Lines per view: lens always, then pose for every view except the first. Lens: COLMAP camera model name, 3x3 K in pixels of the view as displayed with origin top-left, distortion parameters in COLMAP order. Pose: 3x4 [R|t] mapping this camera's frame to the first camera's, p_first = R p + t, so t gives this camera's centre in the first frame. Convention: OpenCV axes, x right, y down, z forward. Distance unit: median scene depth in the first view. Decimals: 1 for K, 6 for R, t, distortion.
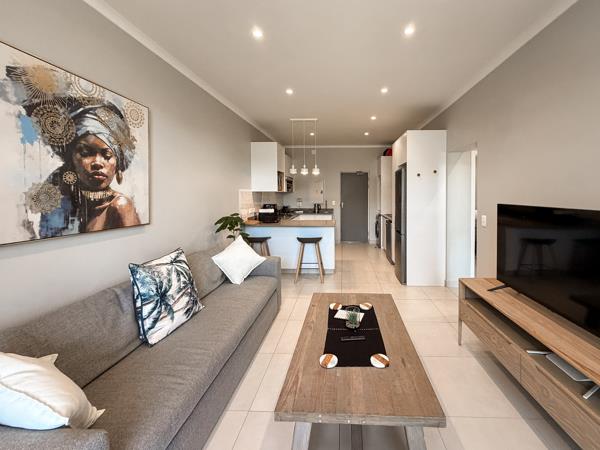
lens RADIAL K [[266.5, 0, 340.1], [0, 266.5, 201.4], [0, 0, 1]] dist [0.002092, -0.000105]
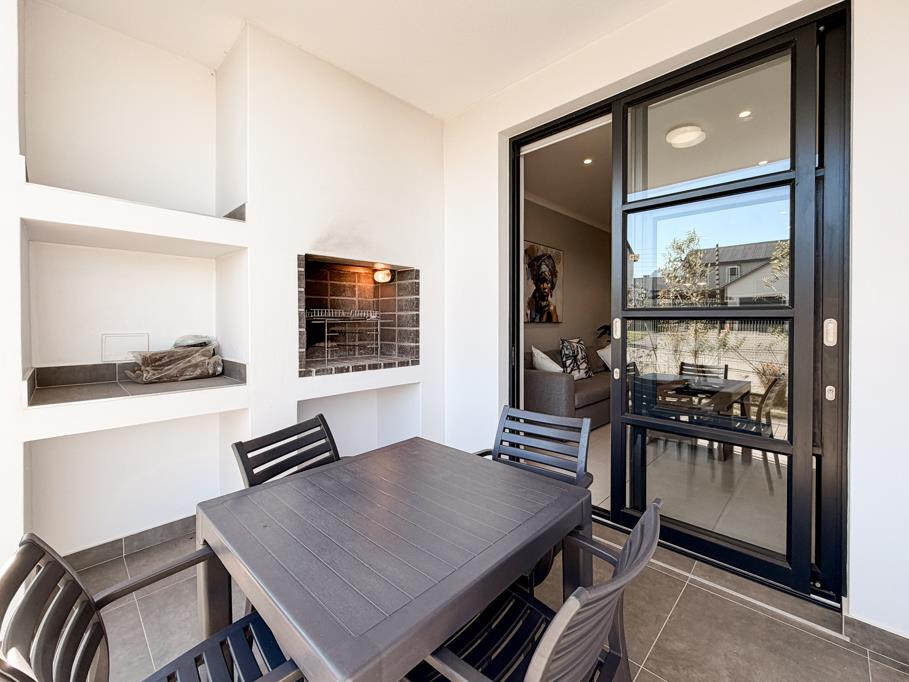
lens RADIAL K [[391.3, 0, 461.9], [0, 391.3, 325.9], [0, 0, 1]] dist [0.002018, -0.000349]
pose [[0.742366, 0.012466, -0.669878, 0.504627], [-0.019518, 0.999805, -0.003024, 0.148201], [0.669710, 0.015319, 0.742465, -1.387105]]
